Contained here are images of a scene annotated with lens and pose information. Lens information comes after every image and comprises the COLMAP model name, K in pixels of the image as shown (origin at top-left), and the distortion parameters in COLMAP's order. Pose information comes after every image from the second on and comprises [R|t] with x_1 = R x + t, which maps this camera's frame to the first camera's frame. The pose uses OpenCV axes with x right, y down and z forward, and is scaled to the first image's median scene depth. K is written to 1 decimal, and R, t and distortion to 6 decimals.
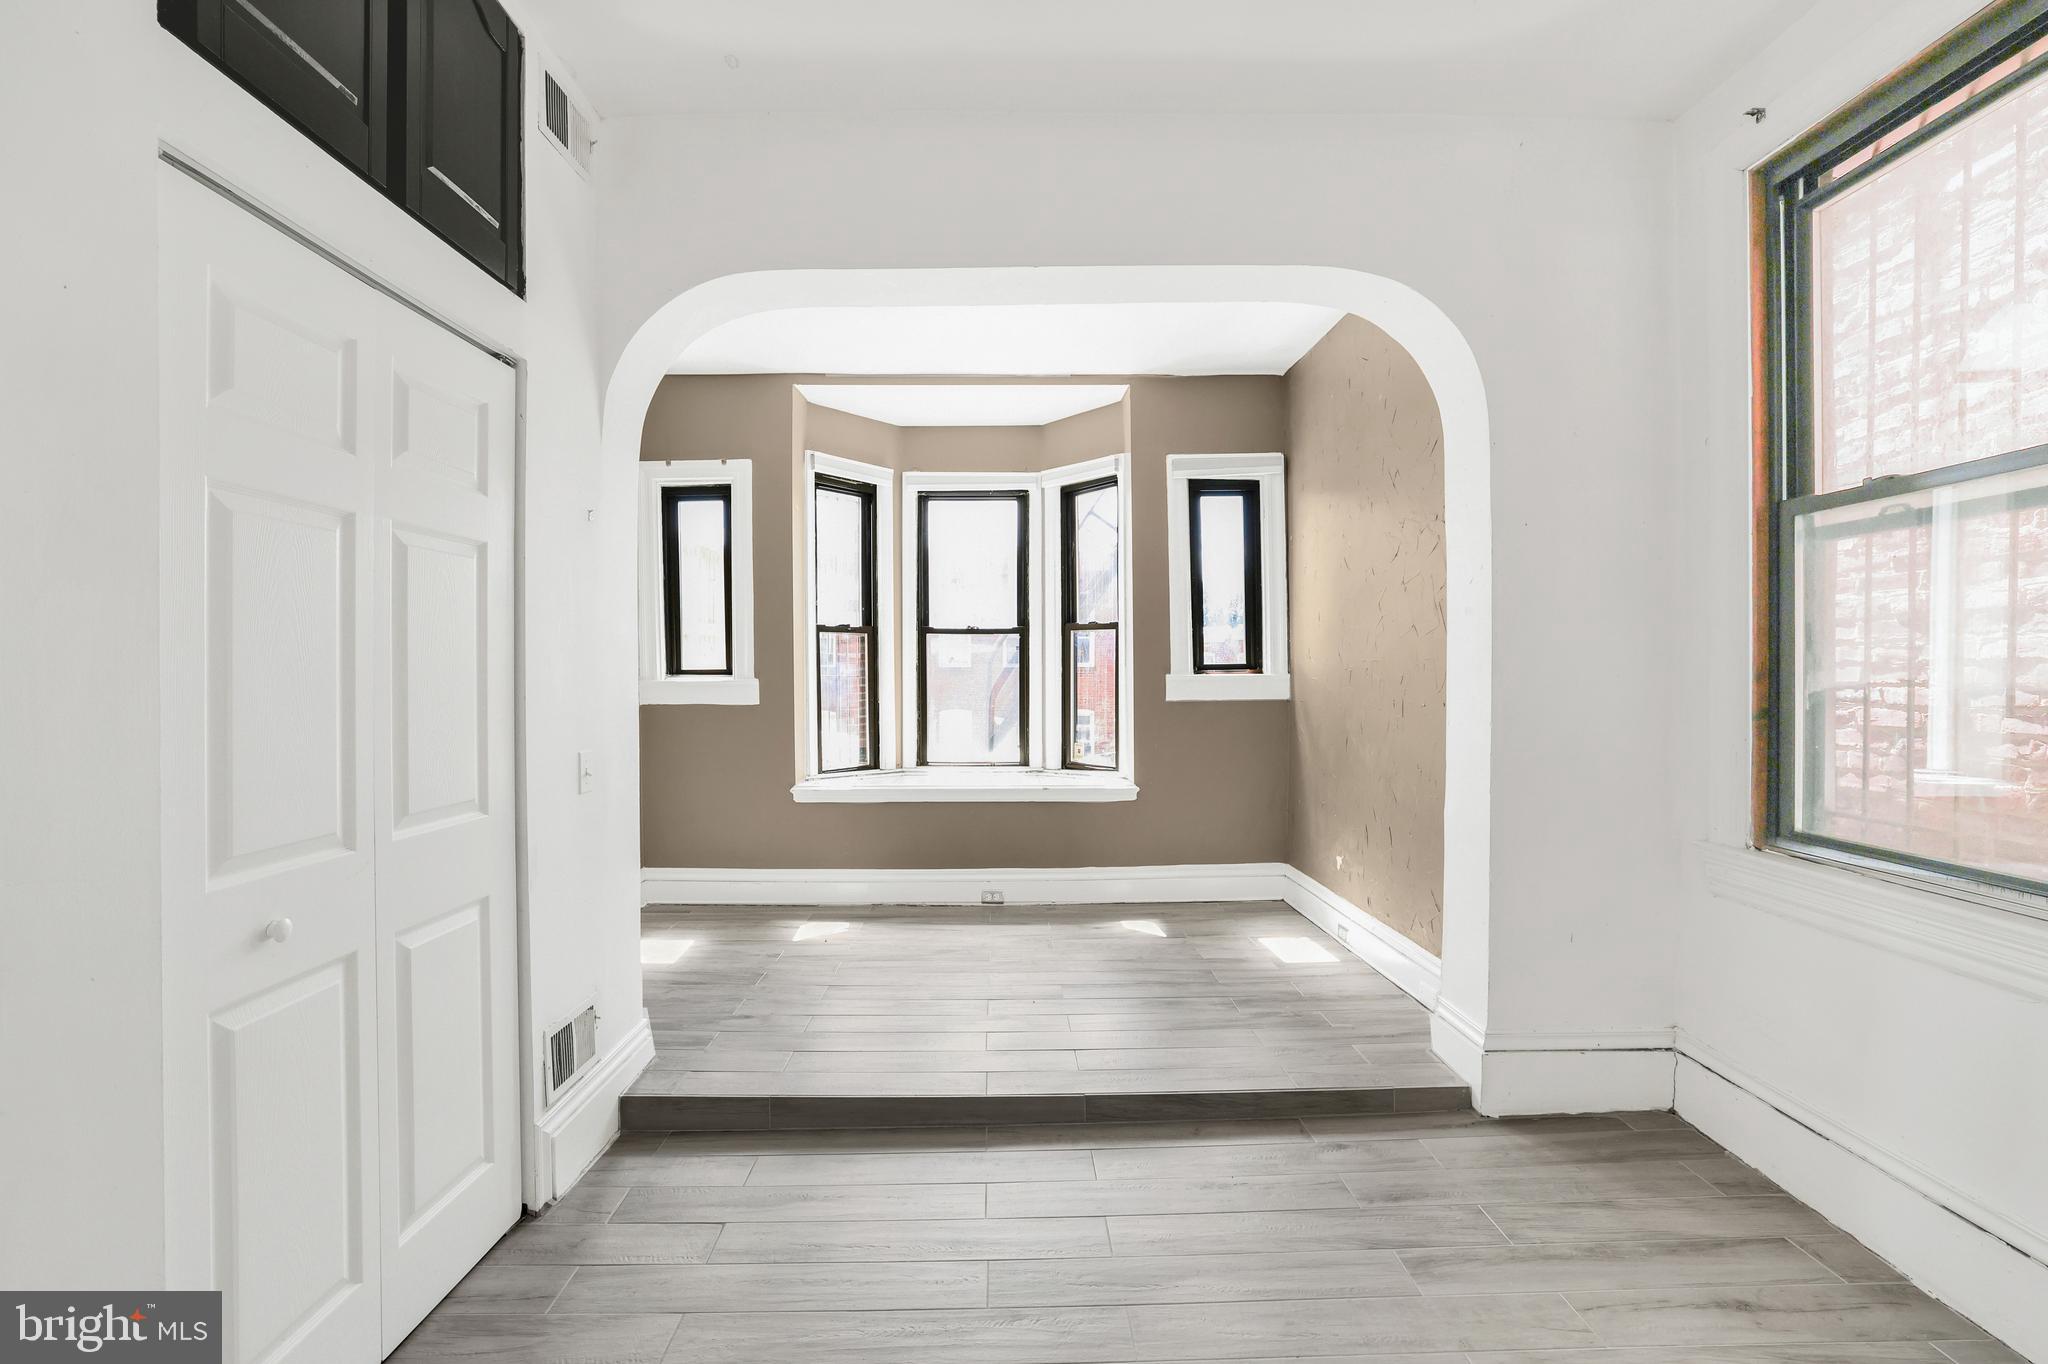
lens RADIAL K [[899.3, 0, 1013.4], [0, 899.3, 675.1], [0, 0, 1]] dist [-0.051445, 0.020271]
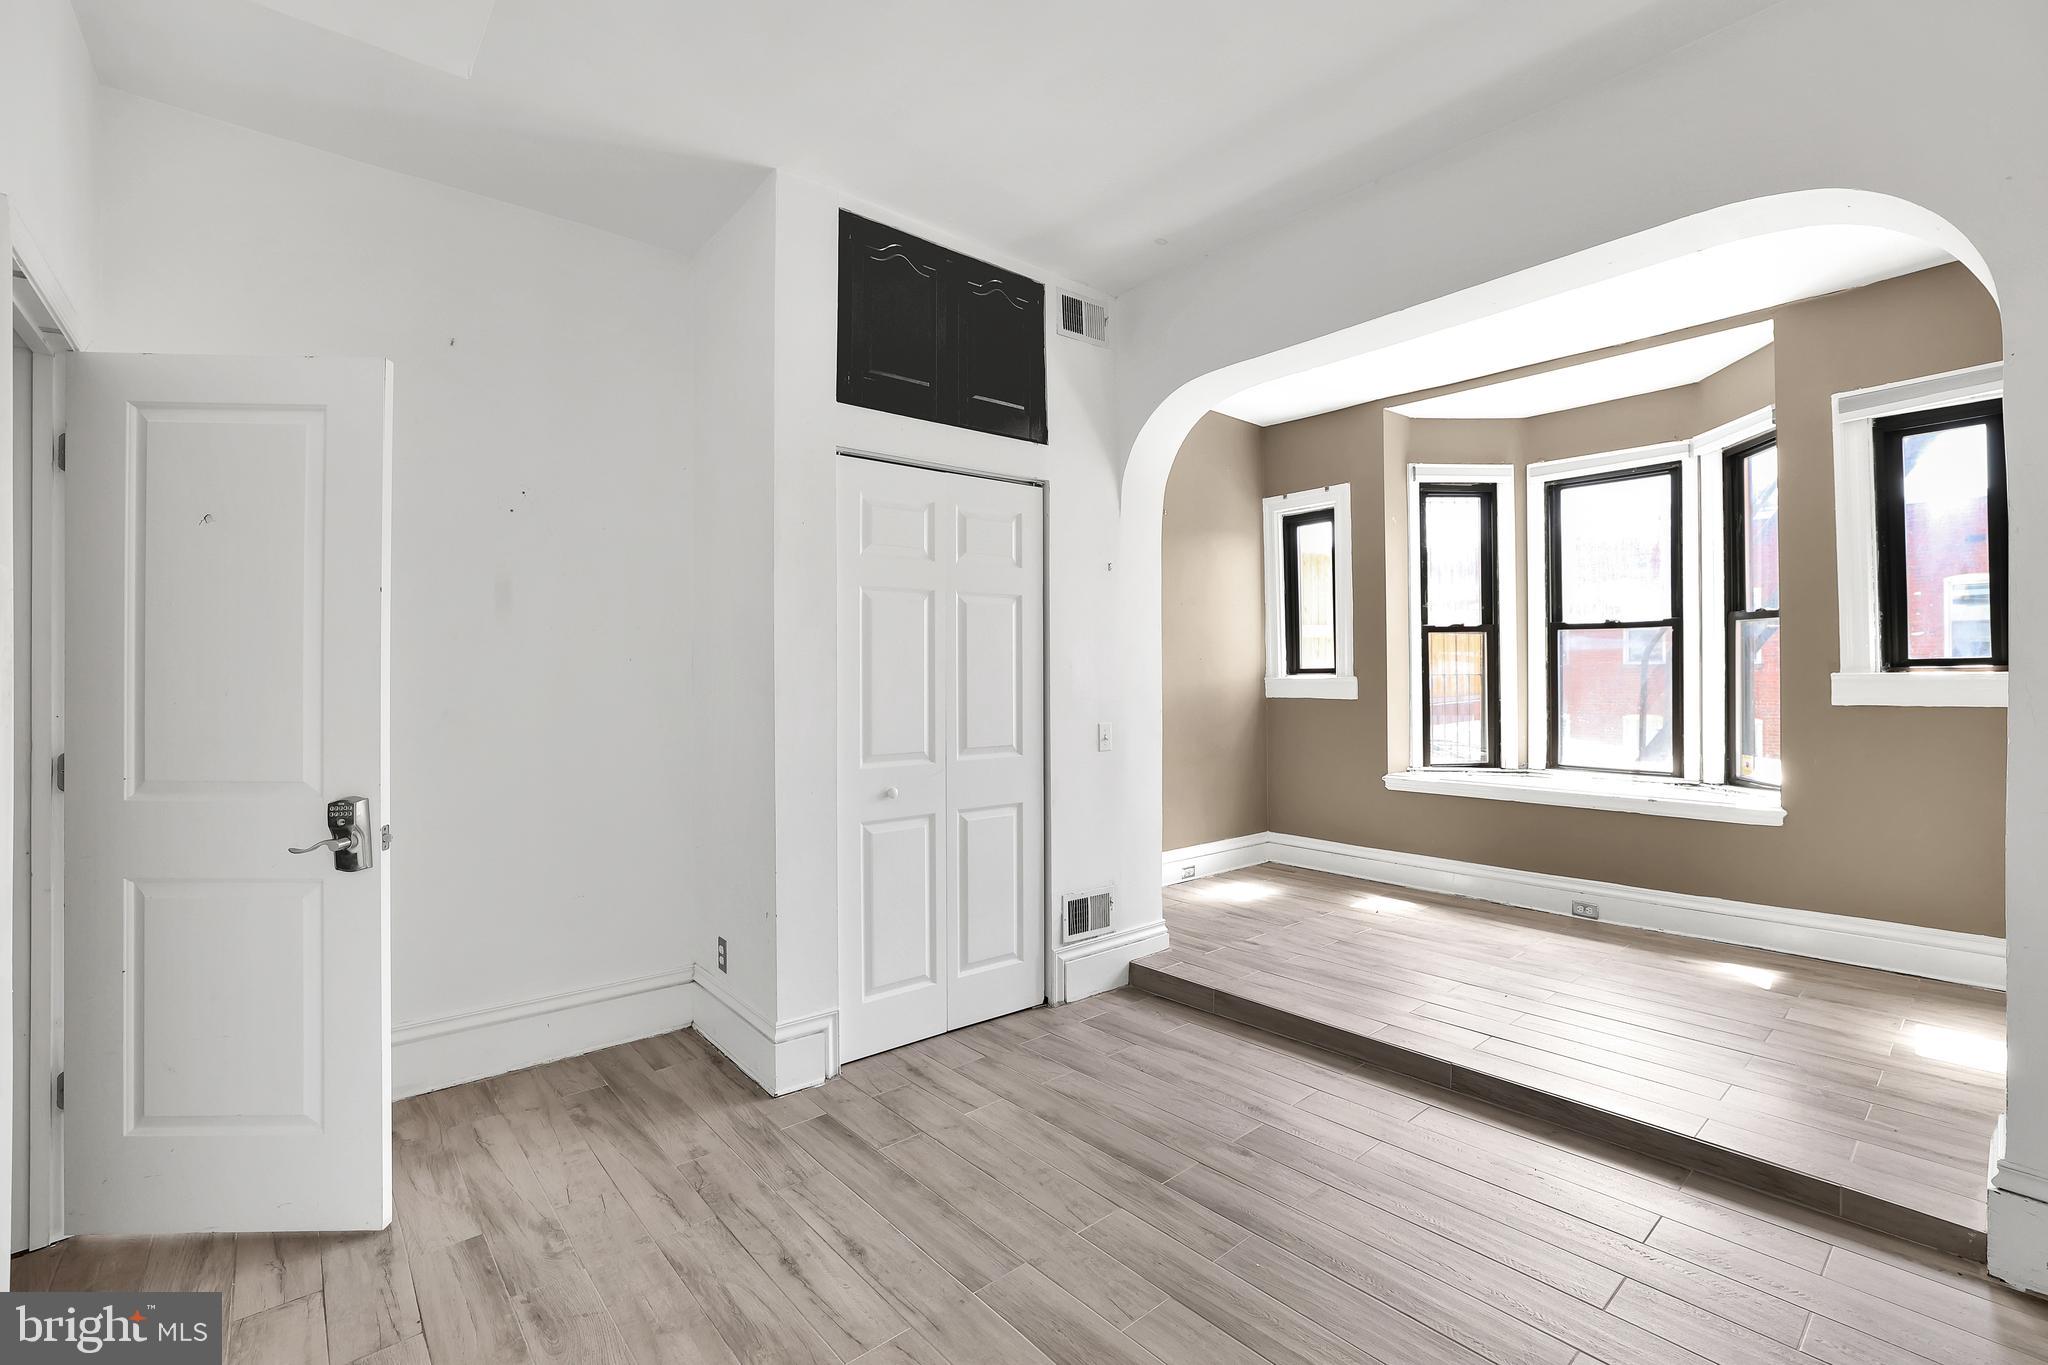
lens RADIAL K [[899.3, 0, 1013.4], [0, 899.3, 675.6], [0, 0, 1]] dist [-0.051445, 0.020271]
pose [[0.634368, 0.001521, -0.773030, 0.308548], [0.000007, 0.999998, 0.001973, 0.000432], [0.773032, -0.001256, 0.634366, -0.046560]]
